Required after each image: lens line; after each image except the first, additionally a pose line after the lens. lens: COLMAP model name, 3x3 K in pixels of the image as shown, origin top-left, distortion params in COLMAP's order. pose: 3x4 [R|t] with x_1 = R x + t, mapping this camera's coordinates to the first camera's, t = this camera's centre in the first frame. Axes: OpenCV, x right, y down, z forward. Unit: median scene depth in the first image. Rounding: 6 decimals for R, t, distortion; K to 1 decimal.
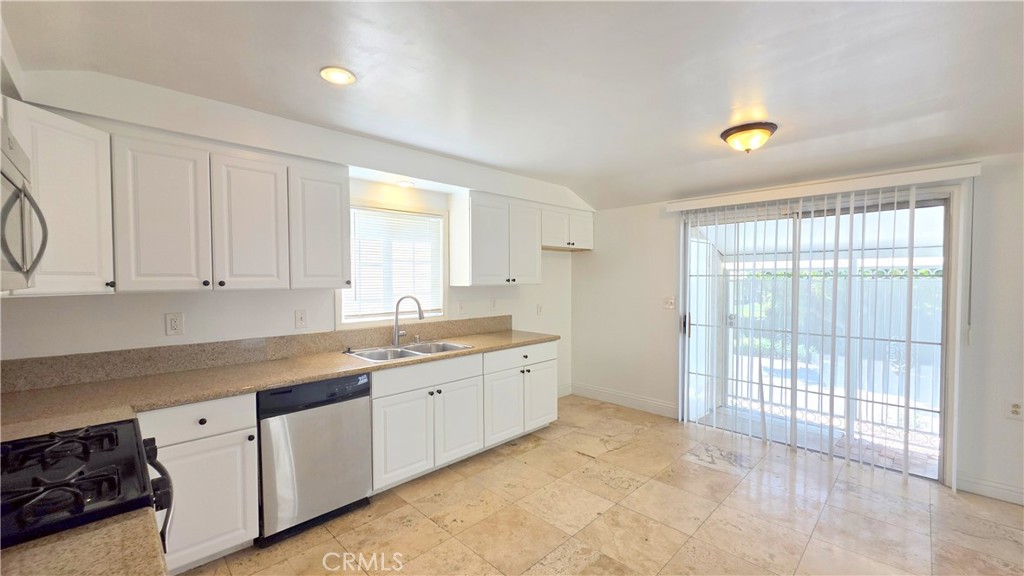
lens RADIAL K [[412.2, 0, 512.0], [0, 412.2, 288.0], [0, 0, 1]] dist [0.002486, 0.000128]
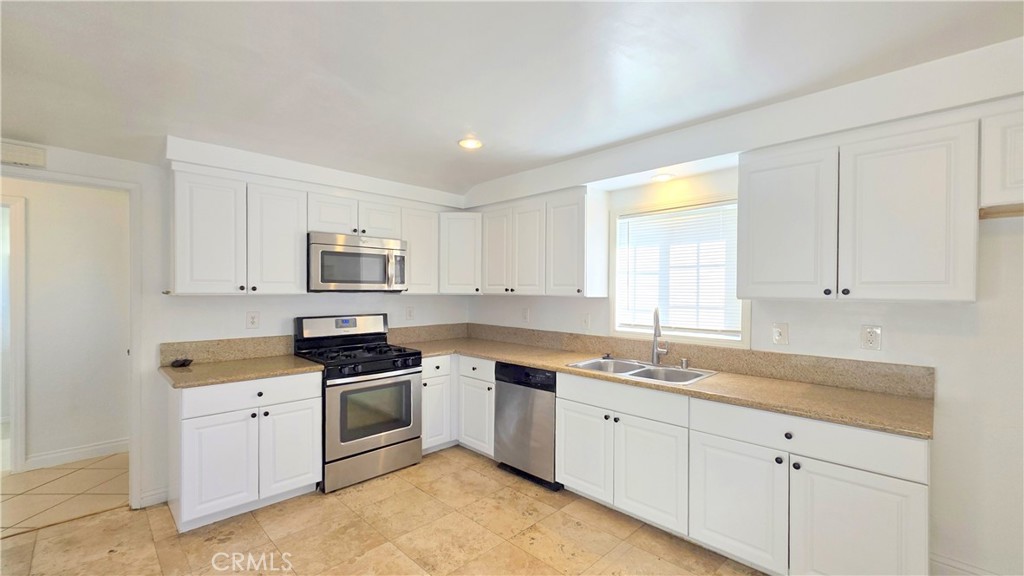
lens RADIAL K [[427.6, 0, 512.0], [0, 427.6, 288.0], [0, 0, 1]] dist [-0.001149, -0.000256]
pose [[-0.000789, 0.004738, -0.999988, 0.696933], [-0.026422, 0.999640, 0.004757, -0.020472], [0.999651, 0.026425, -0.000664, 0.762993]]
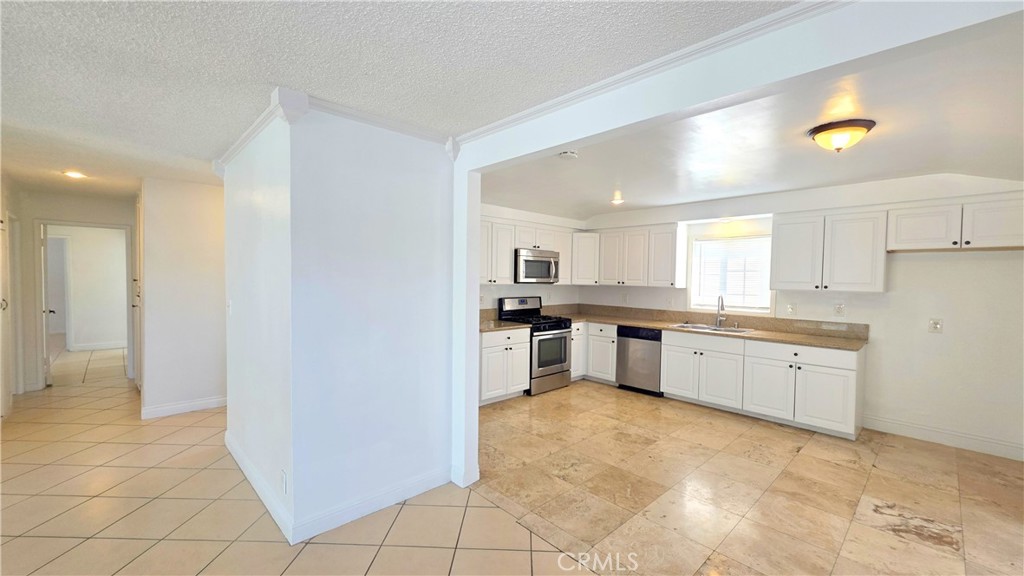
lens RADIAL K [[412.2, 0, 512.0], [0, 412.2, 288.0], [0, 0, 1]] dist [0.002486, 0.000128]
pose [[-0.022240, 0.031772, -0.999248, 1.408867], [-0.036889, 0.998788, 0.032578, -0.028515], [0.999072, 0.037586, -0.021041, 0.282869]]
